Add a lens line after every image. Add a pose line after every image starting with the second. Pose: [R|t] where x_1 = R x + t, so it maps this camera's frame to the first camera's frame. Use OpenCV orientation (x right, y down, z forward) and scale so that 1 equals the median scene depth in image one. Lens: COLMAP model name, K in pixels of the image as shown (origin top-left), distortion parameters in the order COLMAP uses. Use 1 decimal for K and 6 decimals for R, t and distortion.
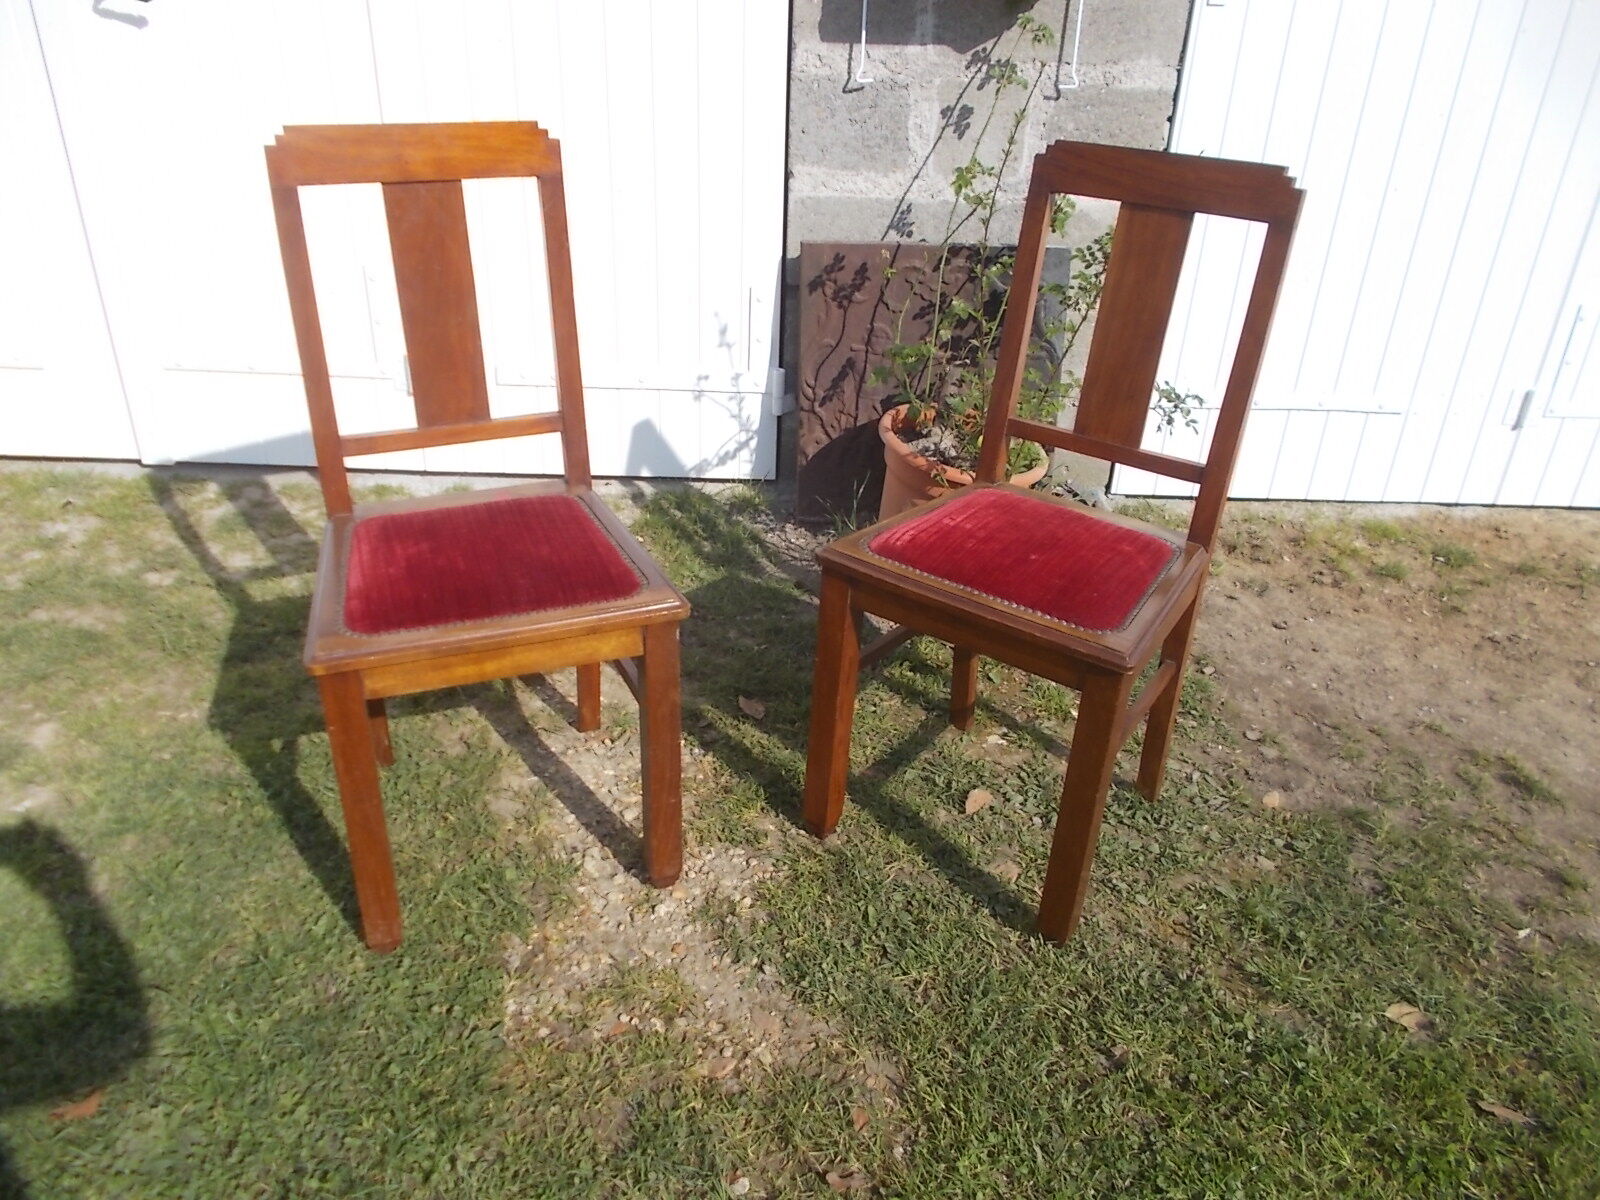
lens RADIAL K [[1199.3, 0, 809.4], [0, 1199.3, 600.1], [0, 0, 1]] dist [0.005696, -0.012226]
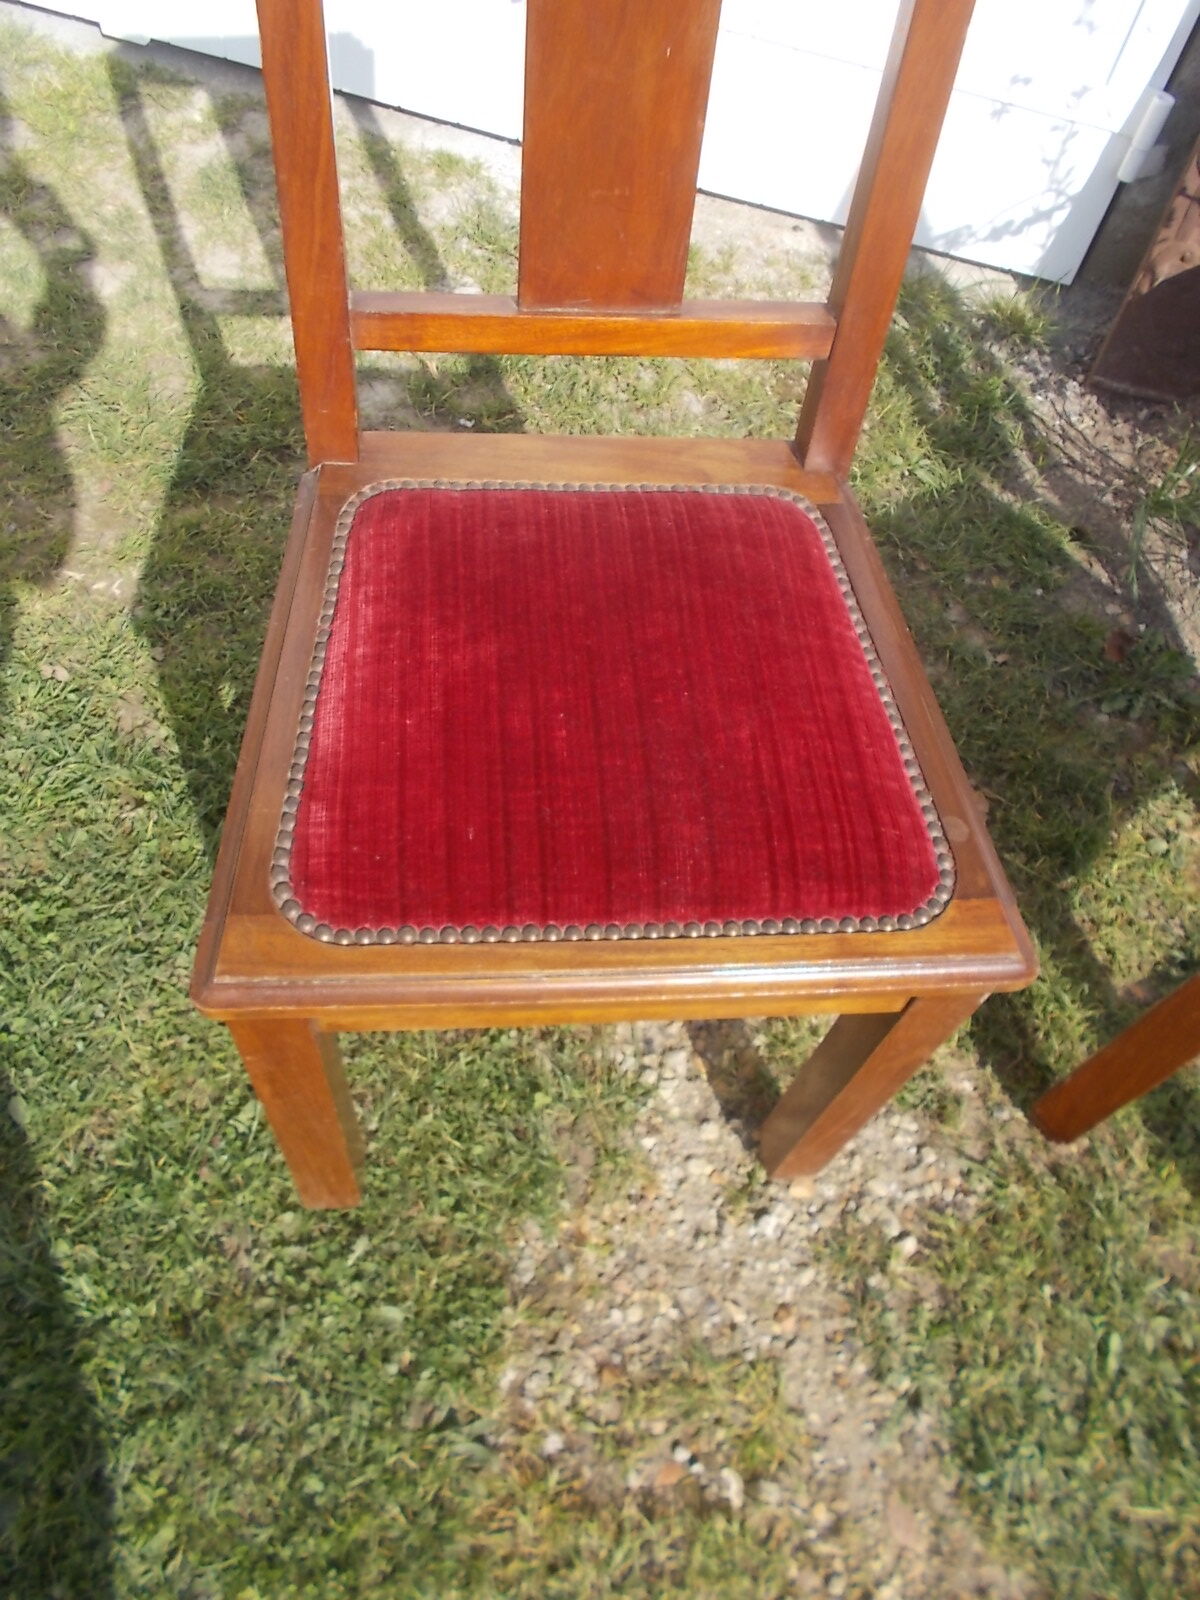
lens RADIAL K [[1199.3, 0, 599.5], [0, 1199.3, 738.0], [0, 0, 1]] dist [0.005696, -0.012226]
pose [[0.953939, 0.281147, -0.104678, -0.198523], [-0.205952, 0.867433, 0.452927, -0.200086], [0.218140, -0.410506, 0.885381, 0.512986]]
